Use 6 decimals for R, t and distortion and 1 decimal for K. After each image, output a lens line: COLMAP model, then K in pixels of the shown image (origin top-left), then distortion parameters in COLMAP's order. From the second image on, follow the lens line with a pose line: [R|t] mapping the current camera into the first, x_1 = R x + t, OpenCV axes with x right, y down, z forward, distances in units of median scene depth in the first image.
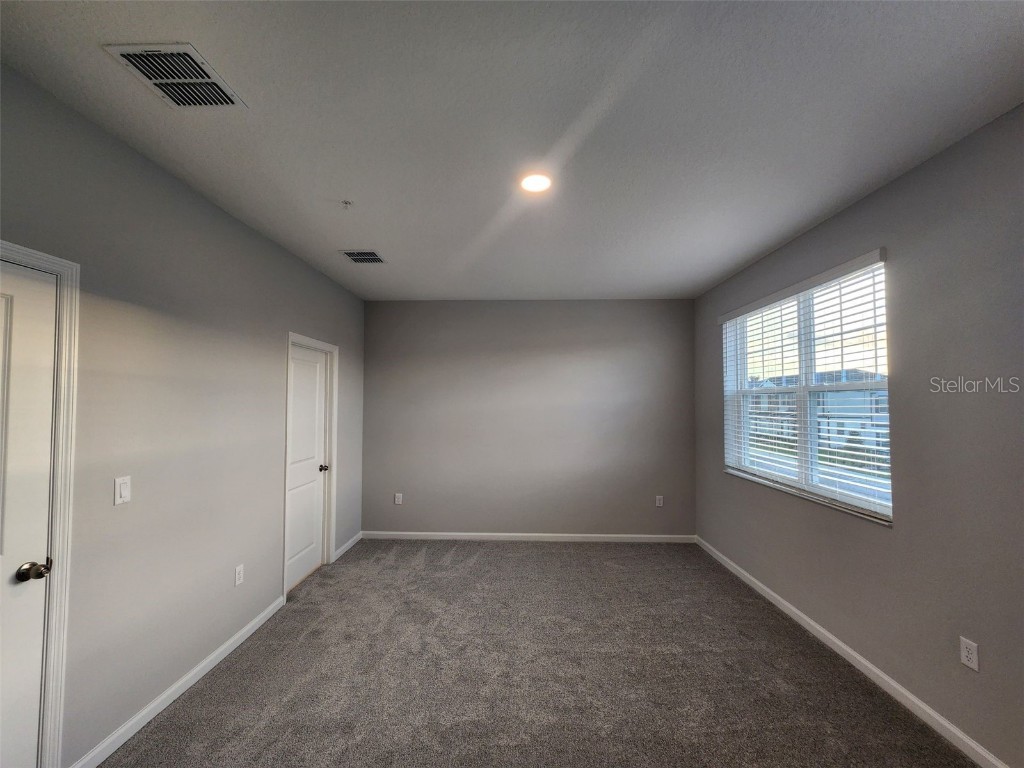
lens RADIAL K [[418.7, 0, 501.1], [0, 418.7, 388.8], [0, 0, 1]] dist [-0.003260, 0.000331]
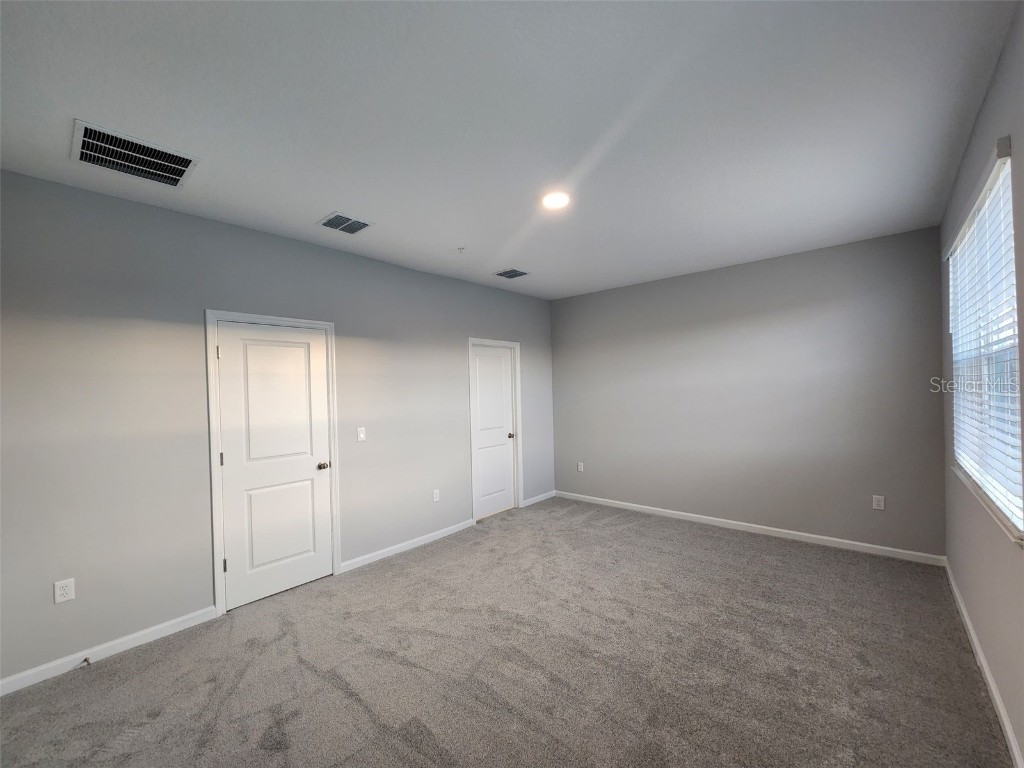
lens RADIAL K [[418.7, 0, 501.1], [0, 418.7, 388.8], [0, 0, 1]] dist [-0.003260, 0.000331]
pose [[0.765348, -0.022177, -0.643234, 0.468620], [0.048581, 0.998546, 0.023377, 0.009804], [0.641780, -0.049141, 0.765313, -0.034482]]
